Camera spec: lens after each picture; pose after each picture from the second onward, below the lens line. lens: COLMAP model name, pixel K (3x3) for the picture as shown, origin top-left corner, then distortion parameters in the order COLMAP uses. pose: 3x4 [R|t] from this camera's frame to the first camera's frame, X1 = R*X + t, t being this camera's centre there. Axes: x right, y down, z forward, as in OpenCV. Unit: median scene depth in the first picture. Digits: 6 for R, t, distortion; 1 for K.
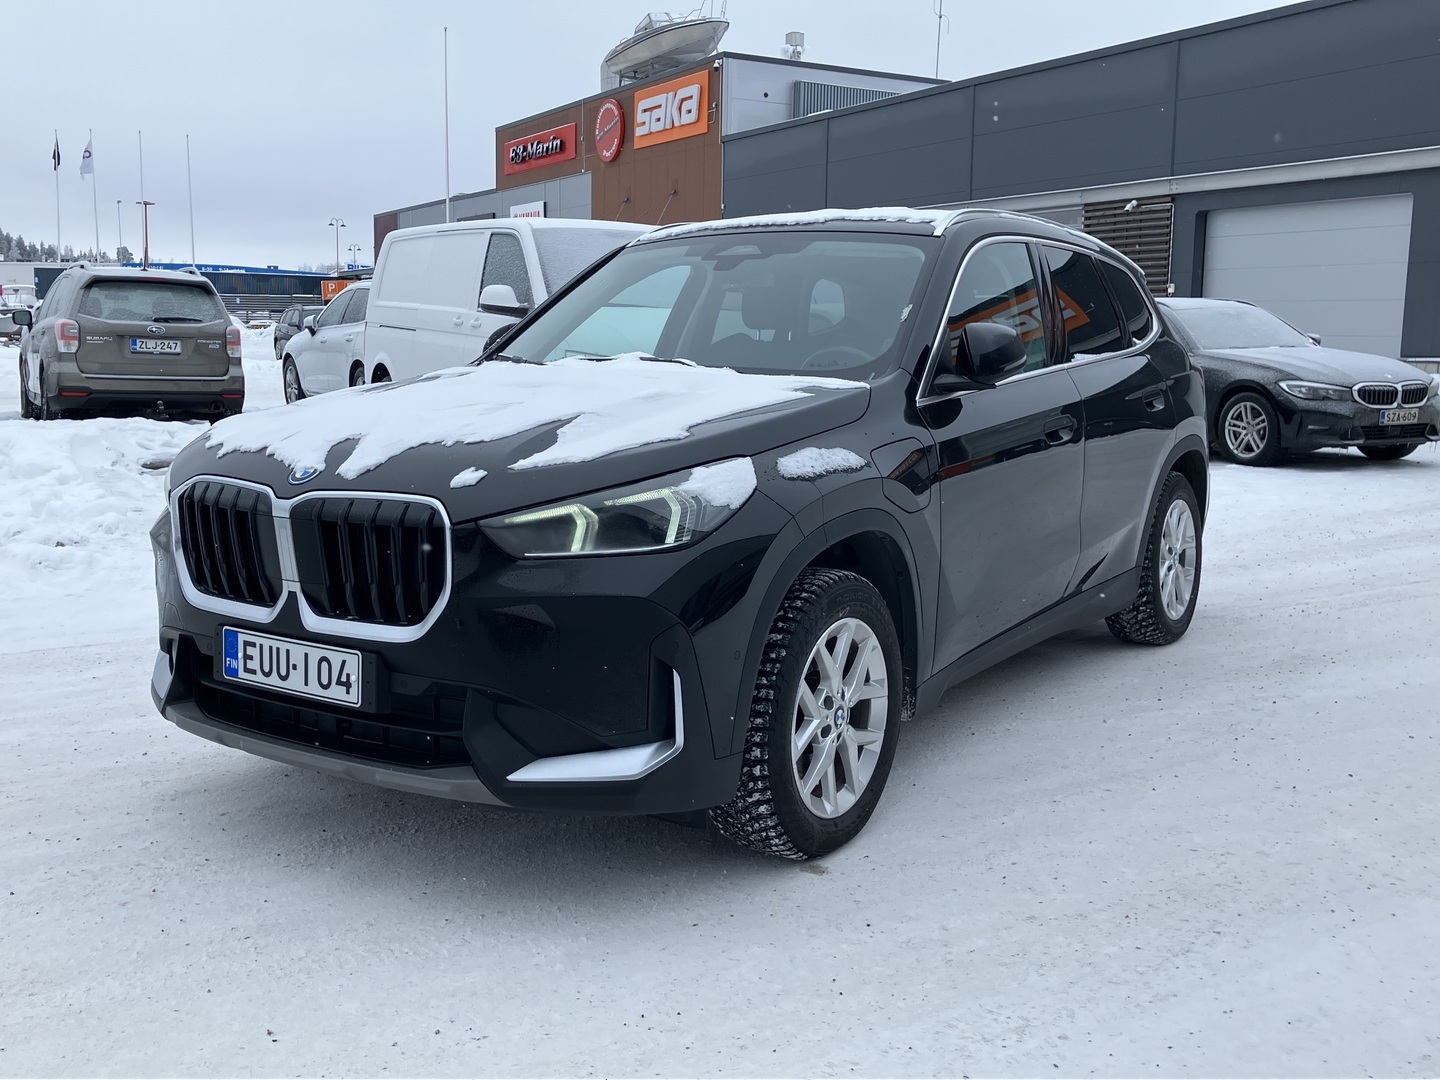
lens RADIAL K [[1427.7, 0, 720.0], [0, 1427.7, 540.0], [0, 0, 1]] dist [0.019184, -0.008761]
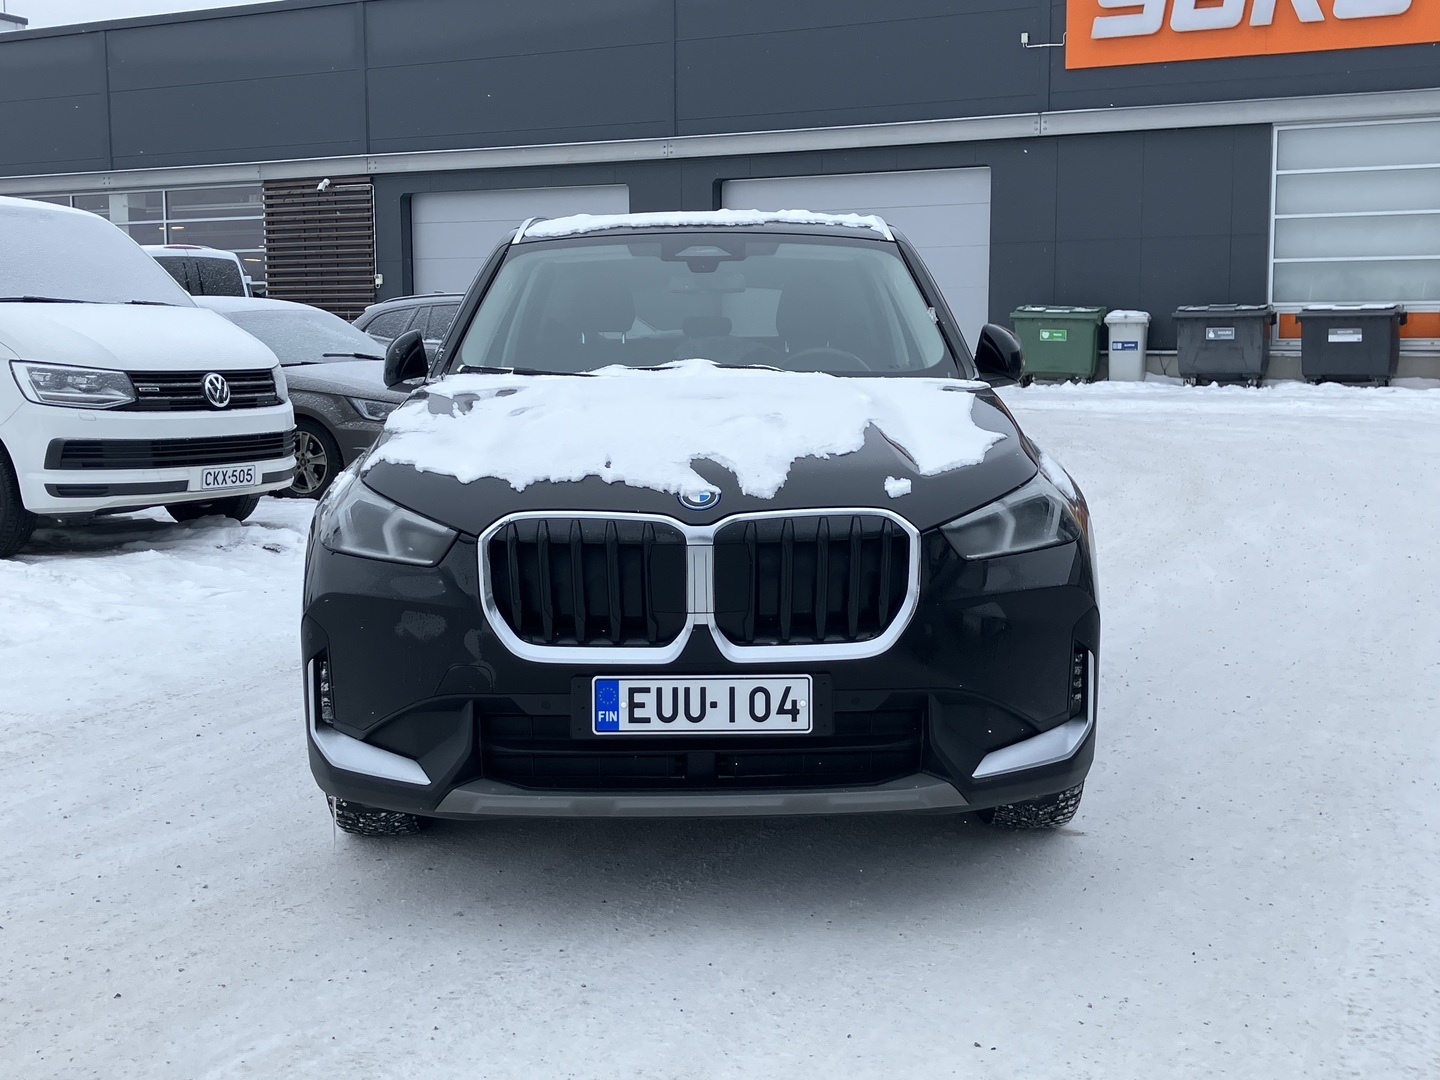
lens RADIAL K [[1676.4, 0, 720.0], [0, 1676.4, 540.0], [0, 0, 1]] dist [0.132279, -0.390541]
pose [[0.825850, -0.086424, 0.557228, -0.887680], [0.097003, 0.995228, 0.010592, -0.028915], [-0.555484, 0.045305, 0.830292, 0.086334]]
